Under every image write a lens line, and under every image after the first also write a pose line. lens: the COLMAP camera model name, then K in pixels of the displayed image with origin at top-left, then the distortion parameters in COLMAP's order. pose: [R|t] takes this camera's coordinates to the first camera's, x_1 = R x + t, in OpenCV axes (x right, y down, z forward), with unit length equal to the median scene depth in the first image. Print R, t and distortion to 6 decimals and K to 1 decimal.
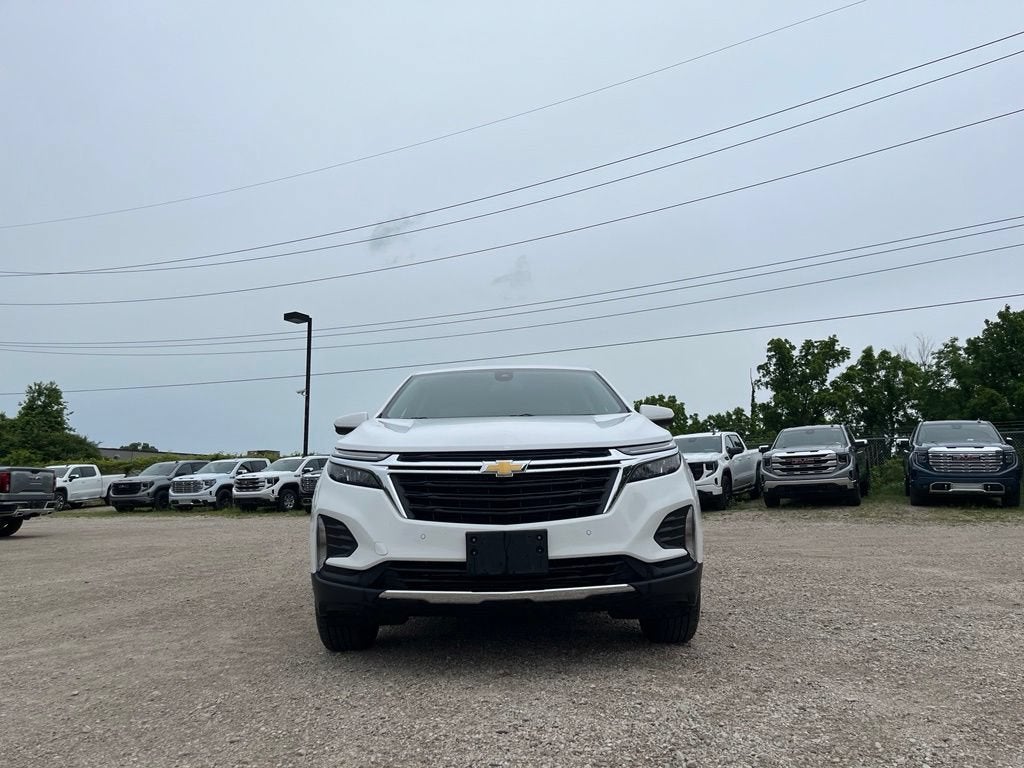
lens RADIAL K [[776.5, 0, 511.9], [0, 776.5, 389.3], [0, 0, 1]] dist [0.049577, -0.077112]
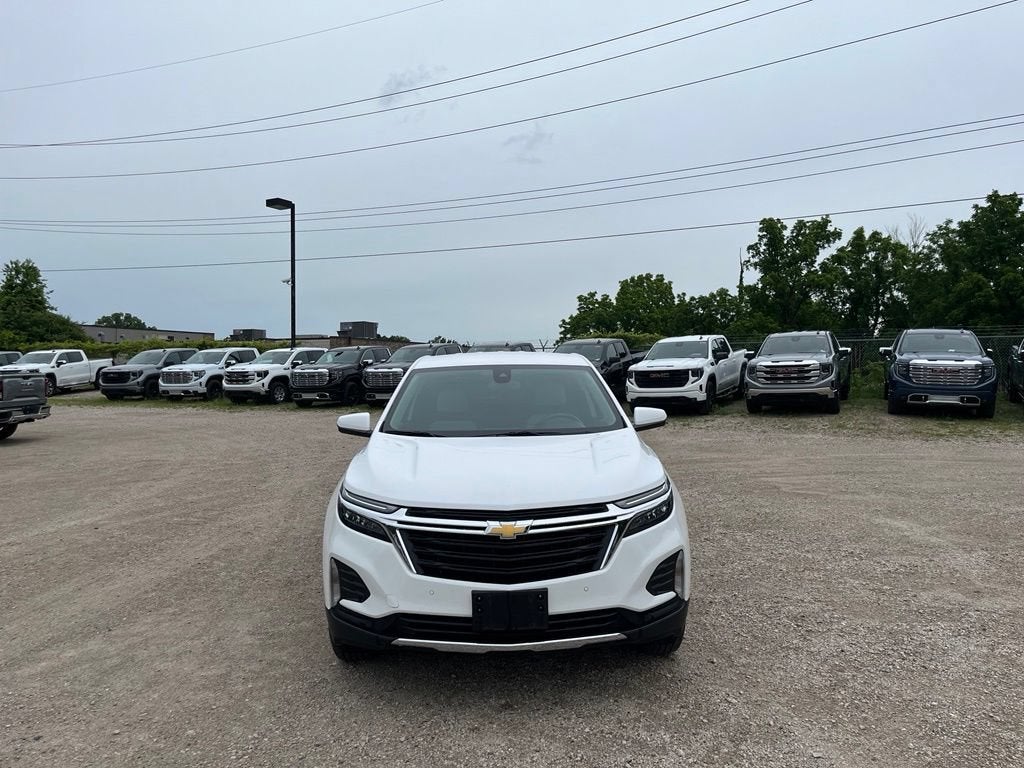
lens RADIAL K [[776.5, 0, 511.9], [0, 776.5, 389.3], [0, 0, 1]] dist [0.049577, -0.077112]
pose [[0.999808, 0.006873, 0.018337, -0.003437], [-0.009766, 0.986626, 0.162706, -0.035414], [-0.016973, -0.162854, 0.986504, -0.002017]]
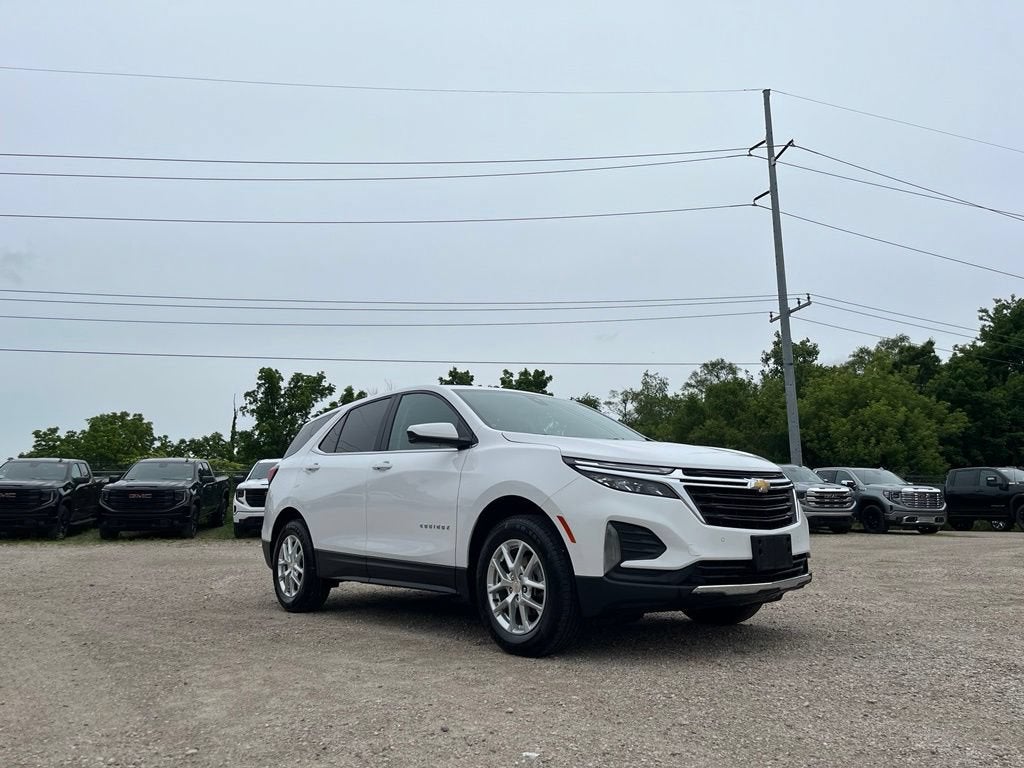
lens RADIAL K [[776.5, 0, 511.9], [0, 776.5, 389.3], [0, 0, 1]] dist [0.049577, -0.077112]
pose [[0.776794, 0.113249, 0.619489, -0.153350], [-0.090932, 0.993559, -0.067611, 0.009488], [-0.623156, -0.003812, 0.782089, 0.035795]]
